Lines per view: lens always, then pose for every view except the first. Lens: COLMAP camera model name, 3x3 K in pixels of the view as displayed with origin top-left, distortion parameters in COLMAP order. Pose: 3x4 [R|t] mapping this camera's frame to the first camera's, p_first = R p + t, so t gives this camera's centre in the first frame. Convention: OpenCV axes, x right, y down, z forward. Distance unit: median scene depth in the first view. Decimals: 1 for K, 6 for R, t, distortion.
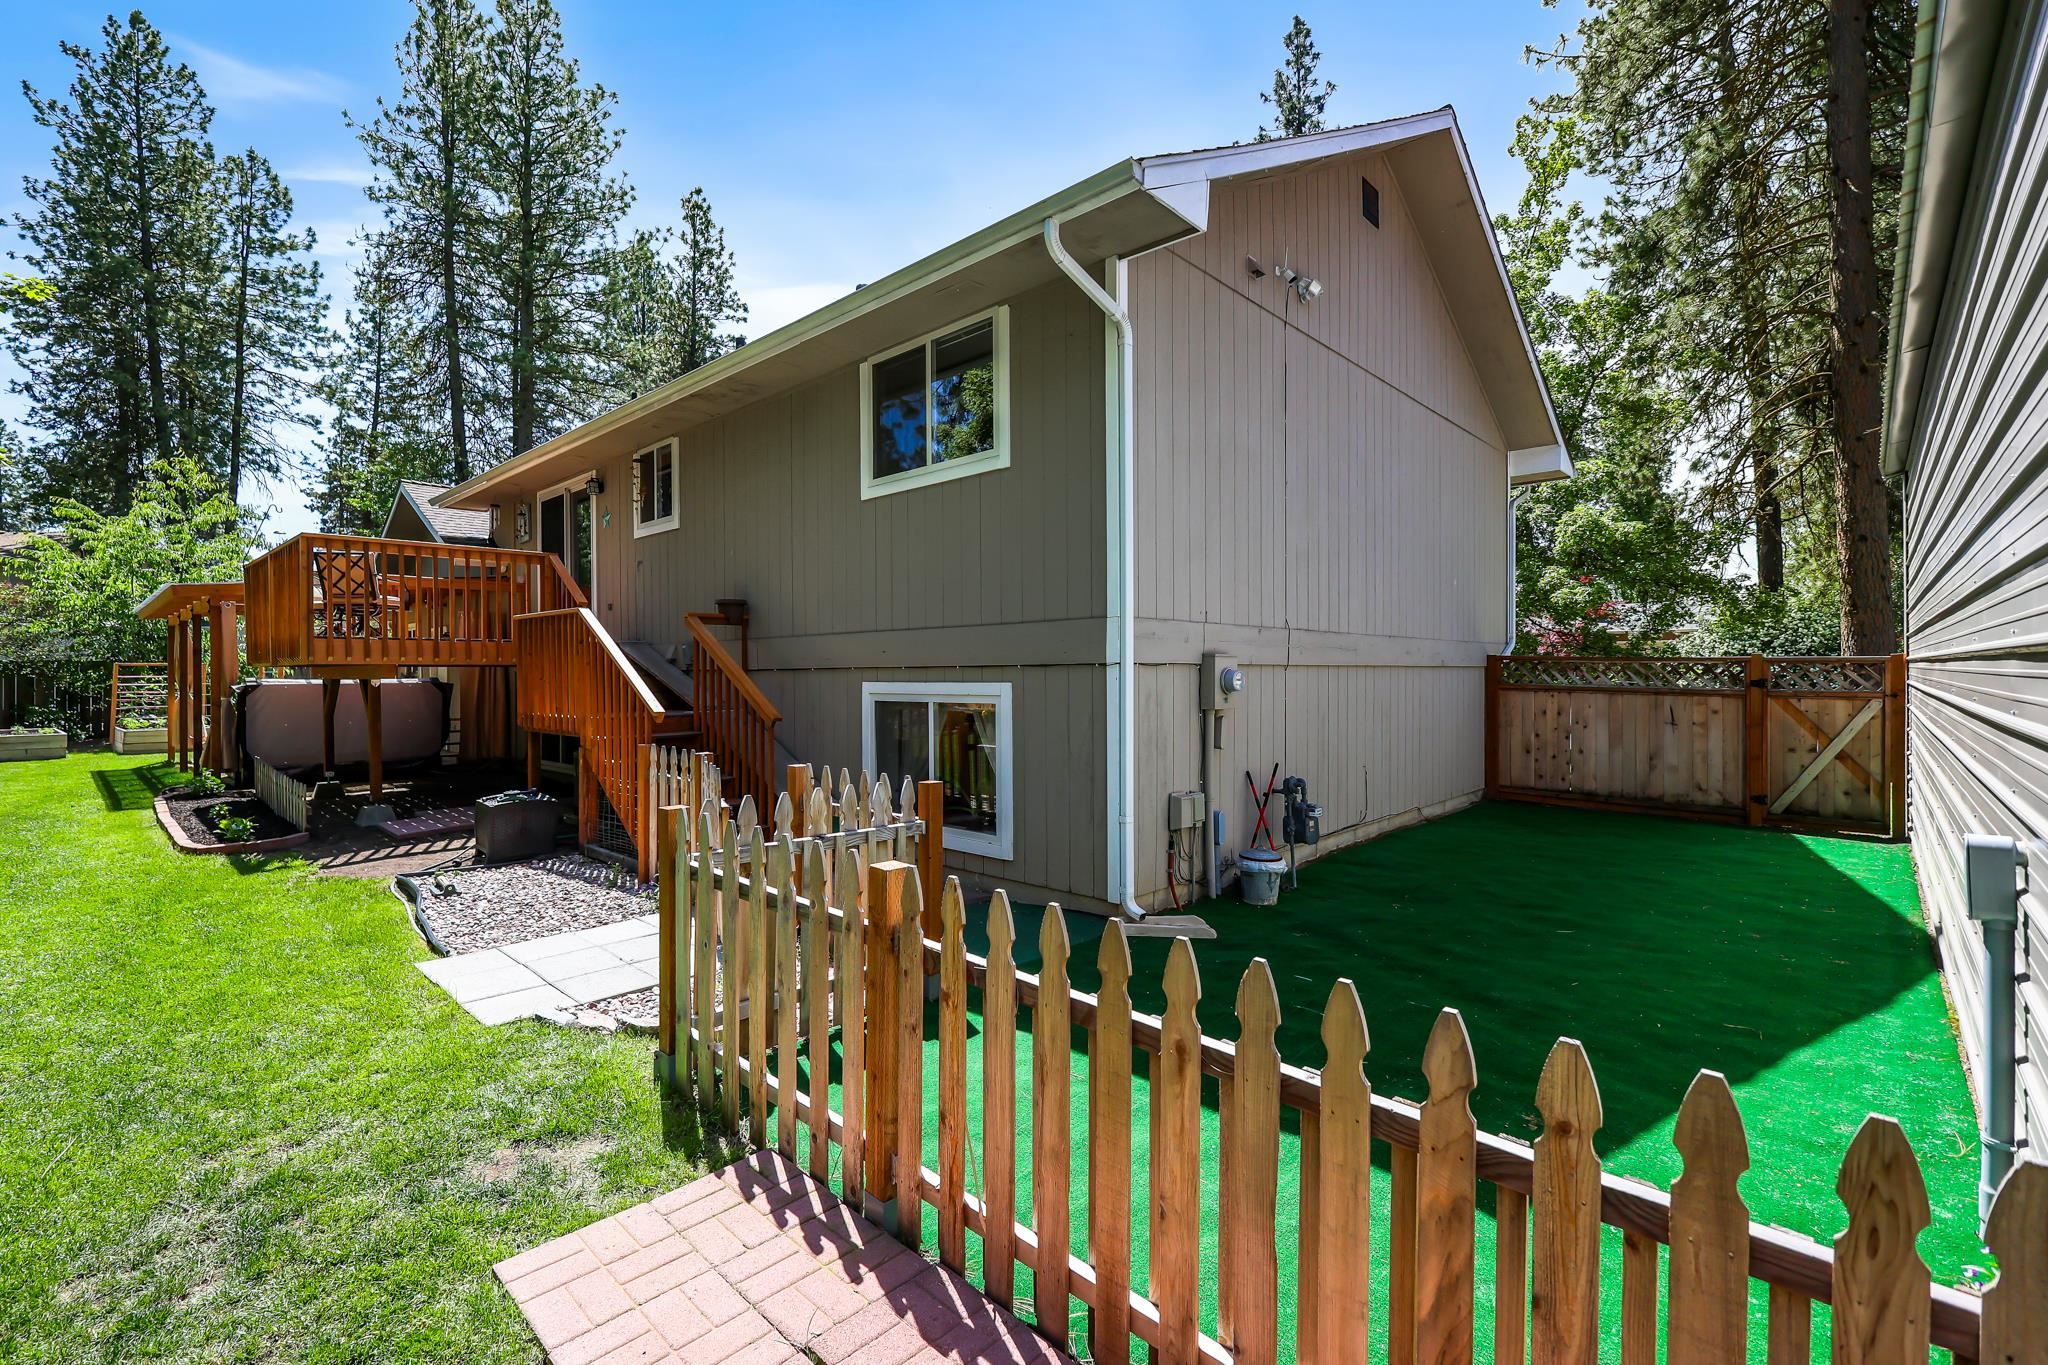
lens RADIAL K [[900.8, 0, 1003.6], [0, 900.8, 674.4], [0, 0, 1]] dist [0.000960, 0.003908]
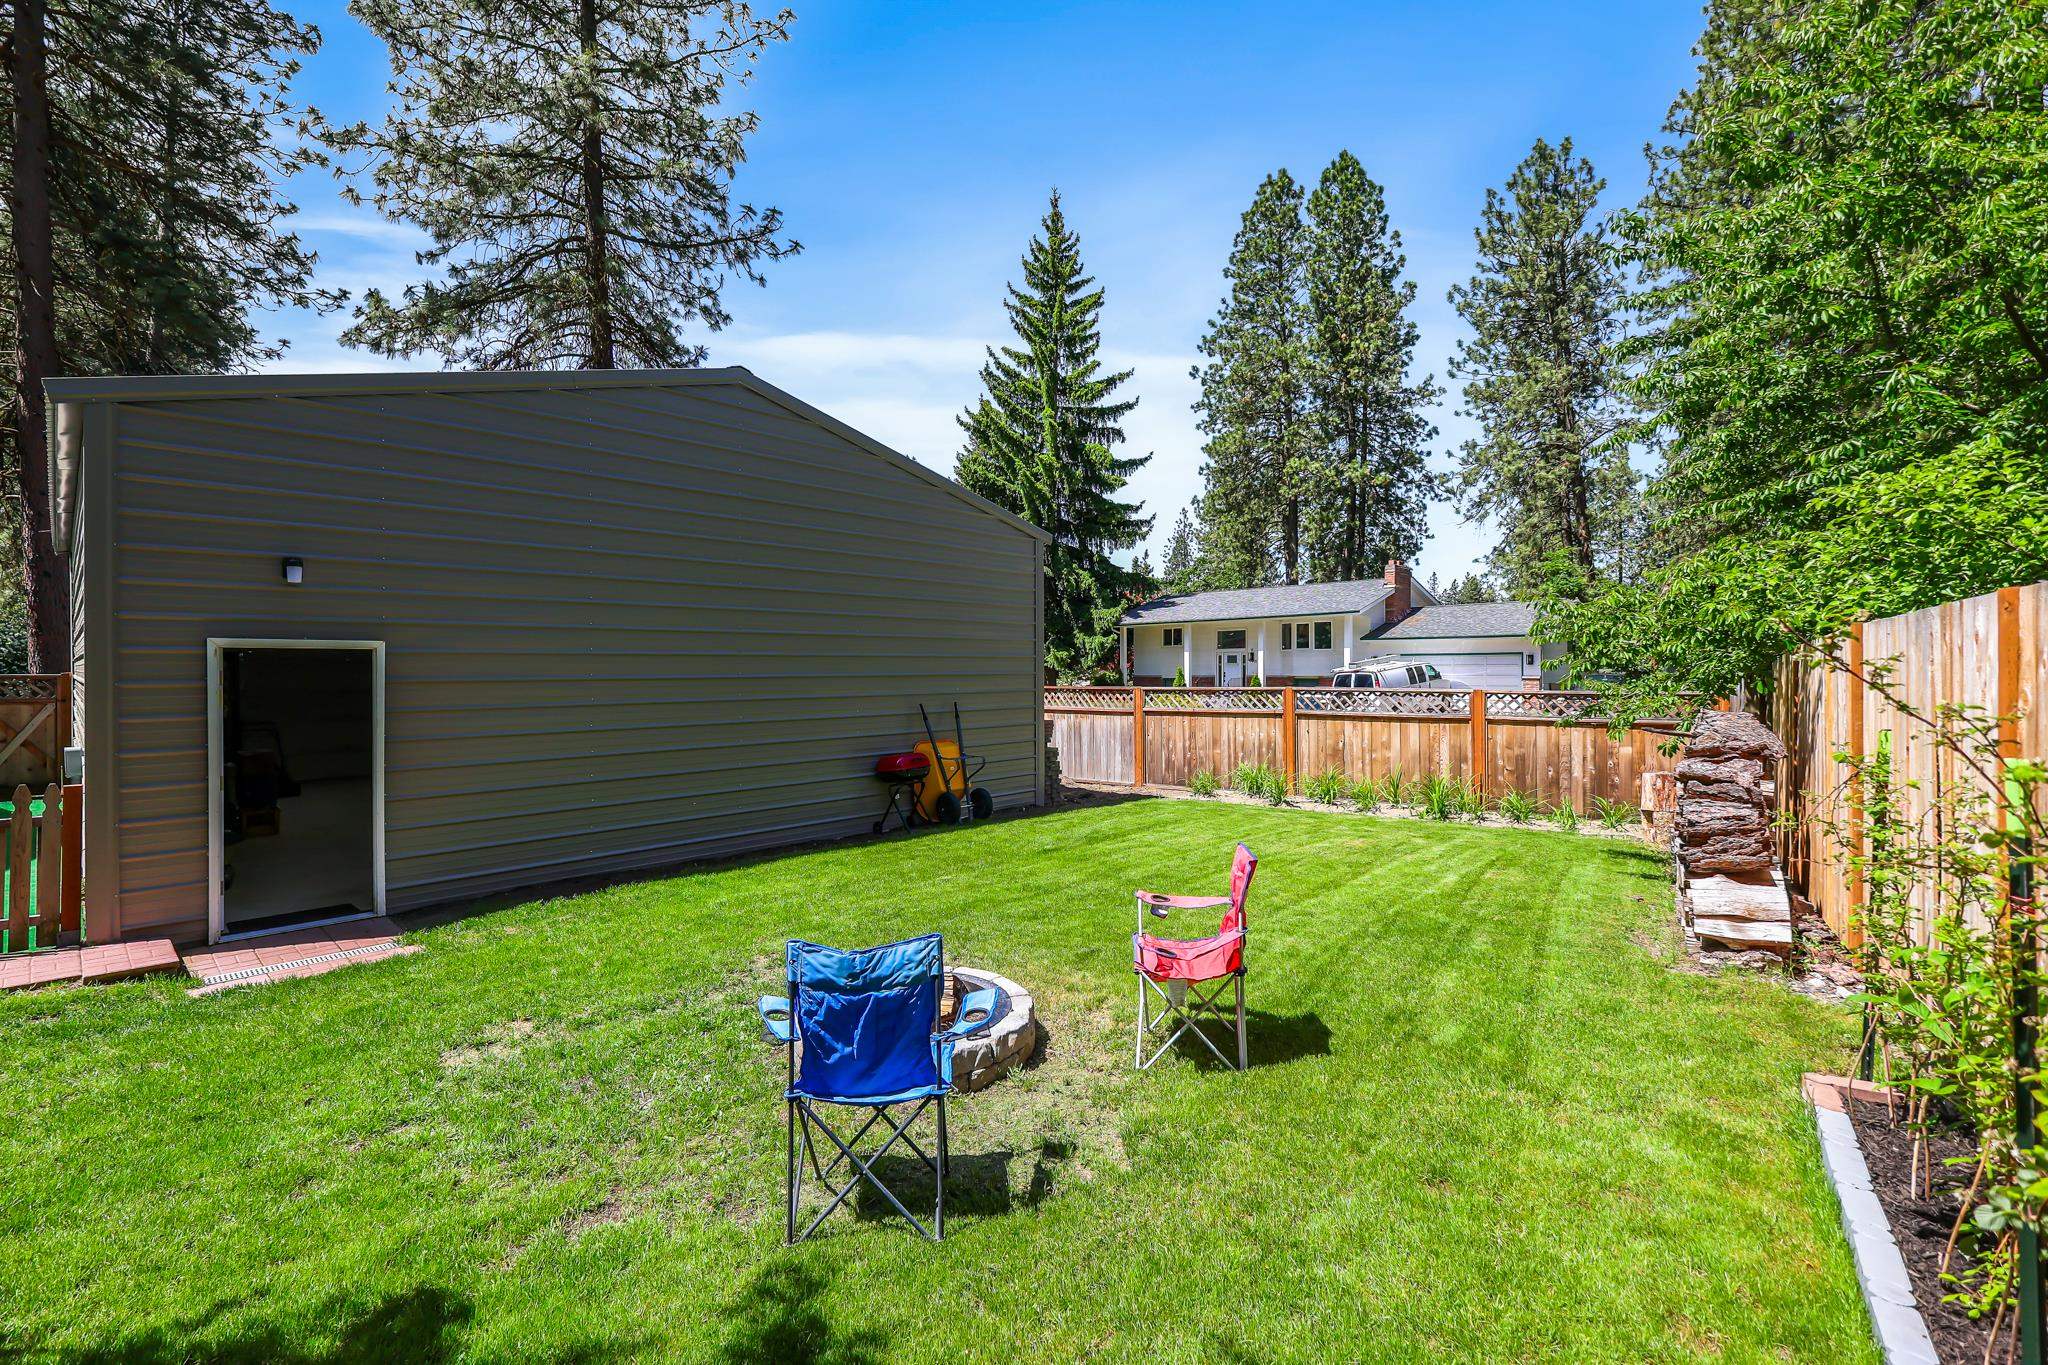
lens RADIAL K [[900.8, 0, 1003.6], [0, 900.8, 674.4], [0, 0, 1]] dist [0.000960, 0.003908]
pose [[0.003939, 0.001147, 0.999992, -0.518495], [0.003171, 0.999994, -0.001160, -0.013624], [-0.999987, 0.003175, 0.003936, -0.571916]]
